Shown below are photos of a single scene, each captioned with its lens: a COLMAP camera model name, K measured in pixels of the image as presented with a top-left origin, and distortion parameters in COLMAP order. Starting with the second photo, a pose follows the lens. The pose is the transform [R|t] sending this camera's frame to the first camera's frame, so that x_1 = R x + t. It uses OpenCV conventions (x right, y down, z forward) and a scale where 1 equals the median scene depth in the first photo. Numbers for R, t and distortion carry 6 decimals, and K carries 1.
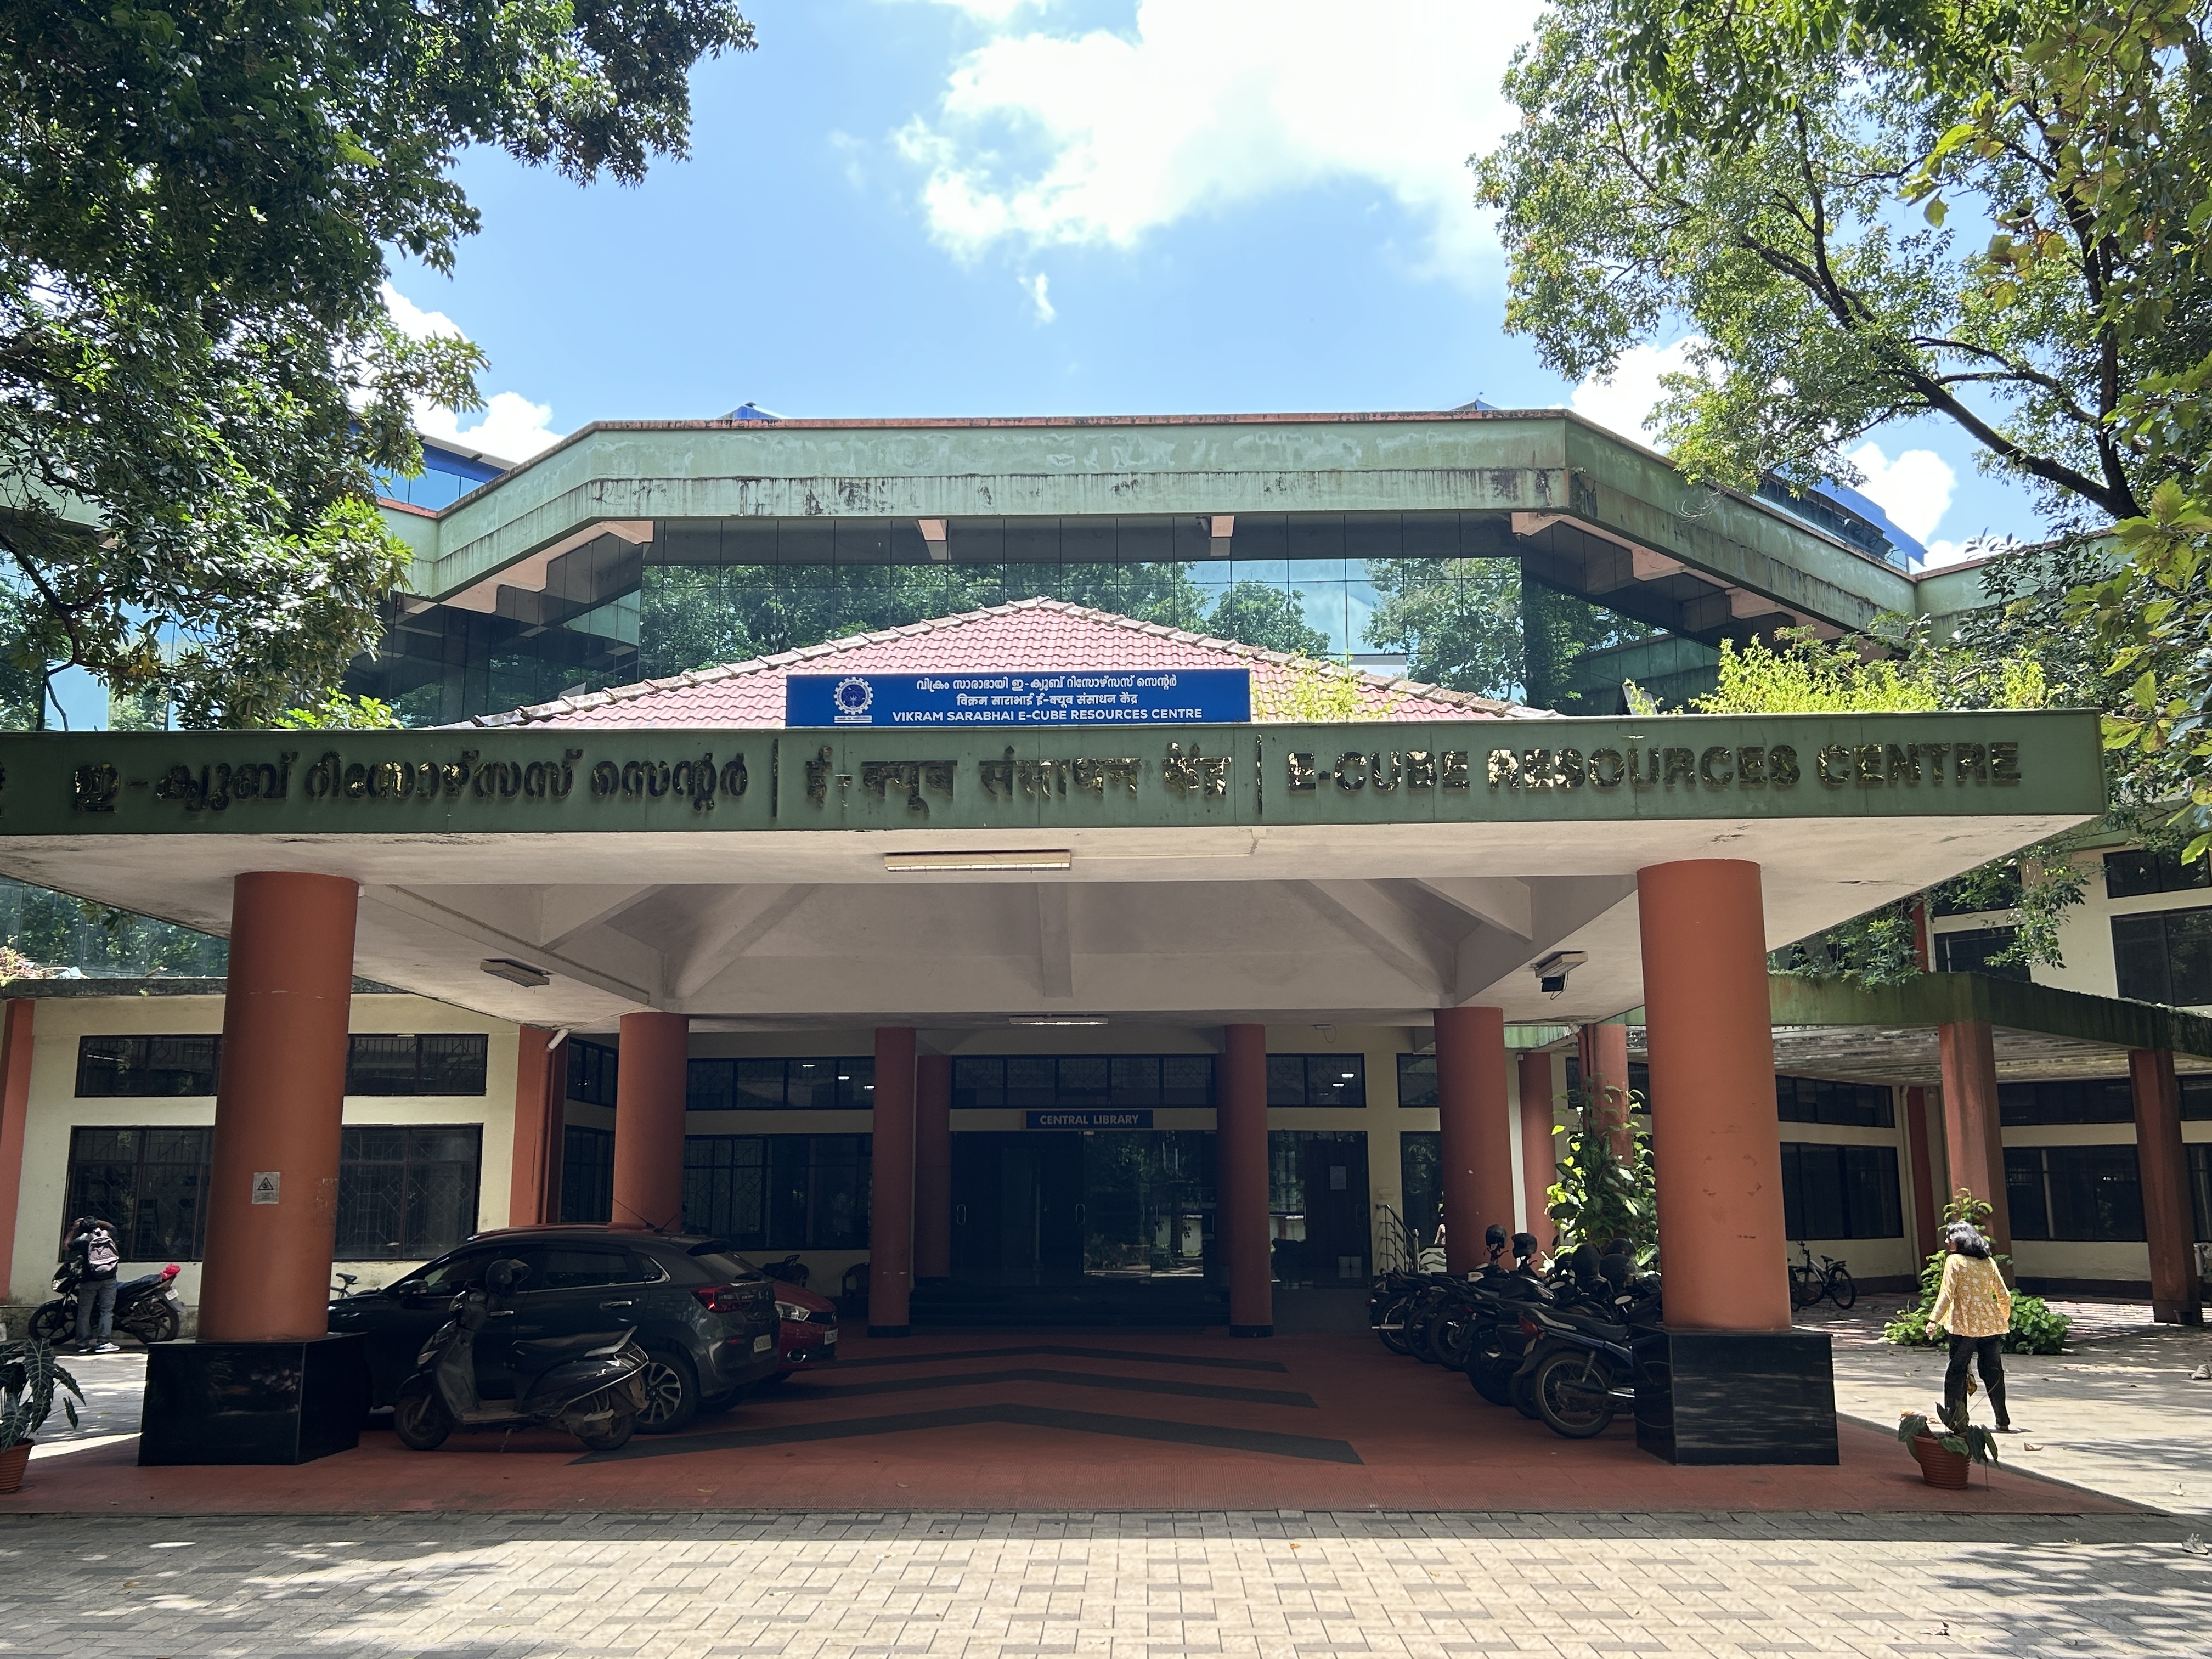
lens RADIAL K [[1923.1, 0, 1105.3], [0, 1923.1, 840.2], [0, 0, 1]] dist [0.137331, -0.020454]
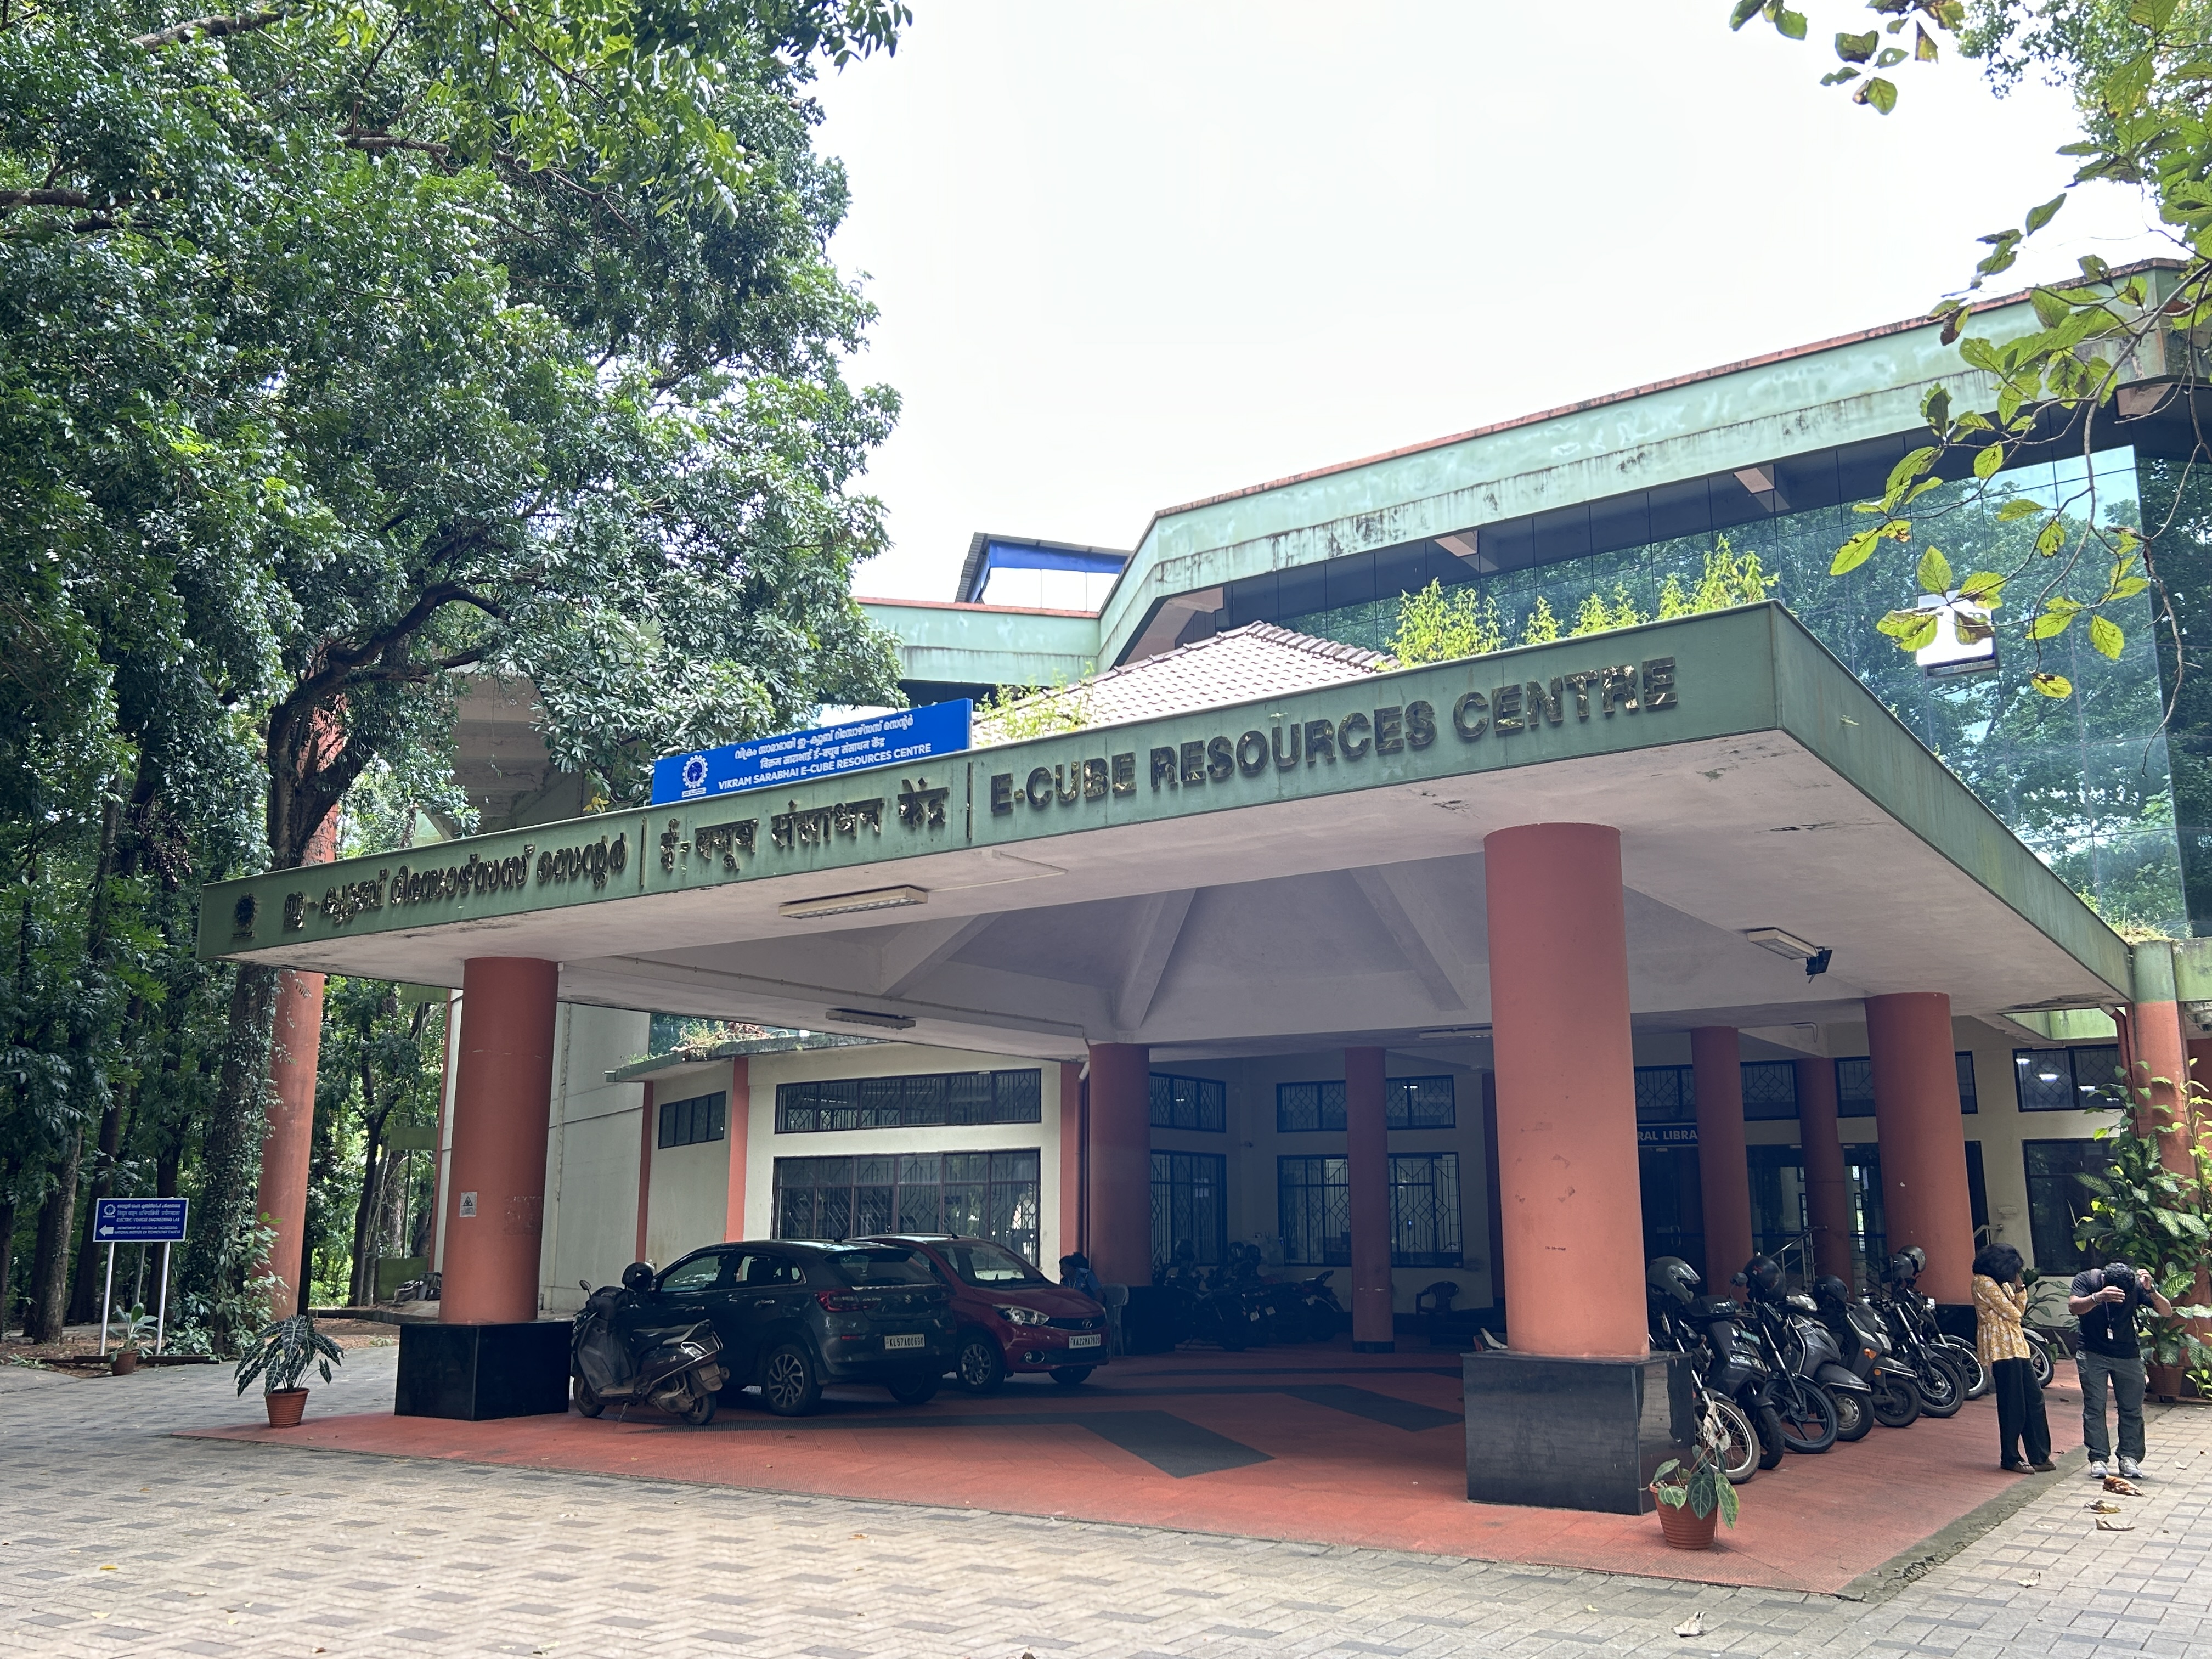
lens RADIAL K [[1891.8, 0, 1104.1], [0, 1891.8, 838.7], [0, 0, 1]] dist [0.096949, -0.020506]
pose [[0.845715, -0.107406, -0.522714, 0.318163], [0.099203, 0.994104, -0.043762, 0.018279], [0.524333, -0.014845, 0.851384, 0.080597]]
